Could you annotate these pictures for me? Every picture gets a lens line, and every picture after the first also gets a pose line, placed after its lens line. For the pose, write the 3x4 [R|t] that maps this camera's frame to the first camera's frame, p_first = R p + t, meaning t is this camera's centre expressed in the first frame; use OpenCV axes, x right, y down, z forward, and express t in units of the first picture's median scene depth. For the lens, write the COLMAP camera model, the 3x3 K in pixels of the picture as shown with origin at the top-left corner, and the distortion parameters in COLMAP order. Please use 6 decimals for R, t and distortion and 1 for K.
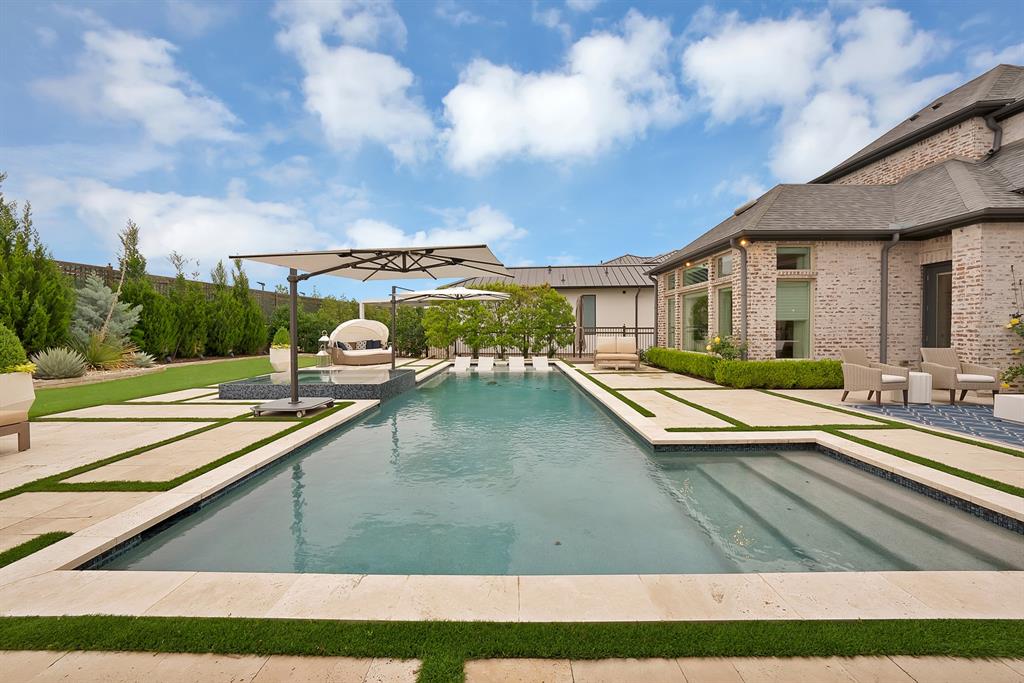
lens RADIAL K [[364.0, 0, 510.7], [0, 364.0, 339.3], [0, 0, 1]] dist [-0.019930, 0.004748]
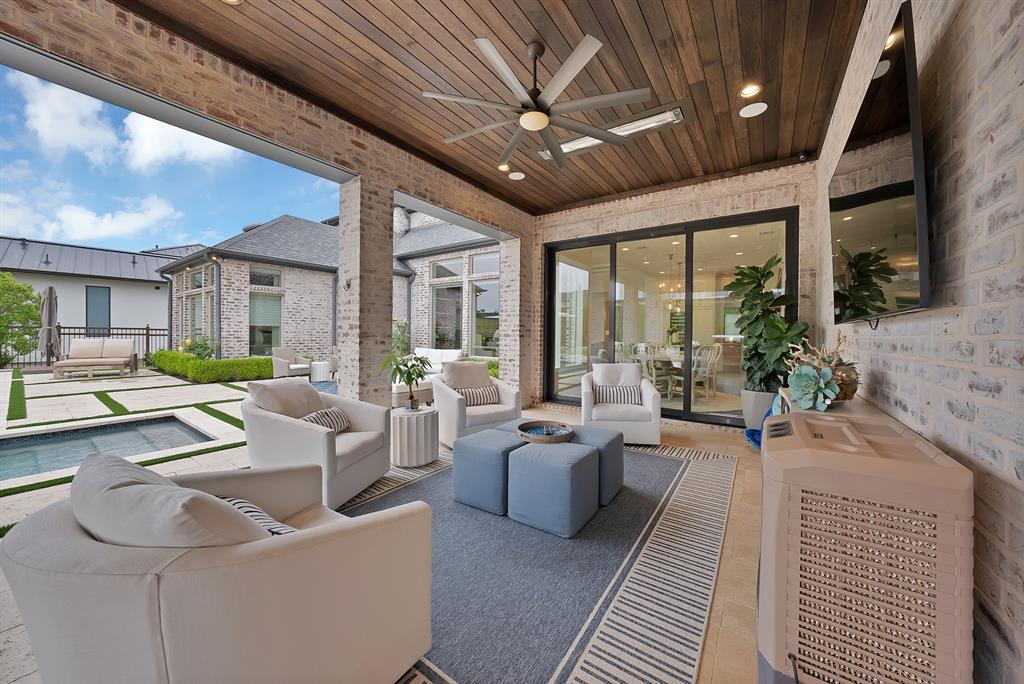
lens RADIAL K [[364.0, 0, 510.7], [0, 364.0, 339.8], [0, 0, 1]] dist [-0.019930, 0.004748]
pose [[0.578774, -0.002407, 0.815484, 0.247060], [0.006602, 0.999977, -0.001734, 0.003879], [-0.815461, 0.006388, 0.578777, -0.439968]]
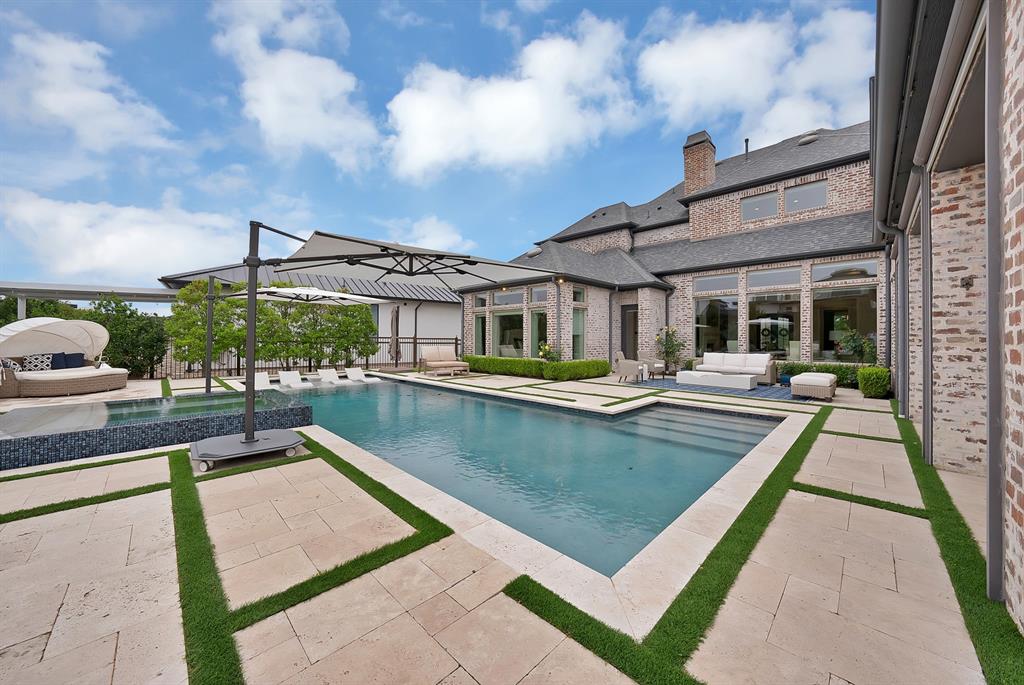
lens RADIAL K [[364.0, 0, 510.7], [0, 364.0, 340.3], [0, 0, 1]] dist [-0.019930, 0.004748]
pose [[0.703481, 0.008871, 0.710659, -0.526768], [0.010387, 0.999687, -0.022761, 0.003464], [-0.710638, 0.023394, 0.703168, 0.114891]]
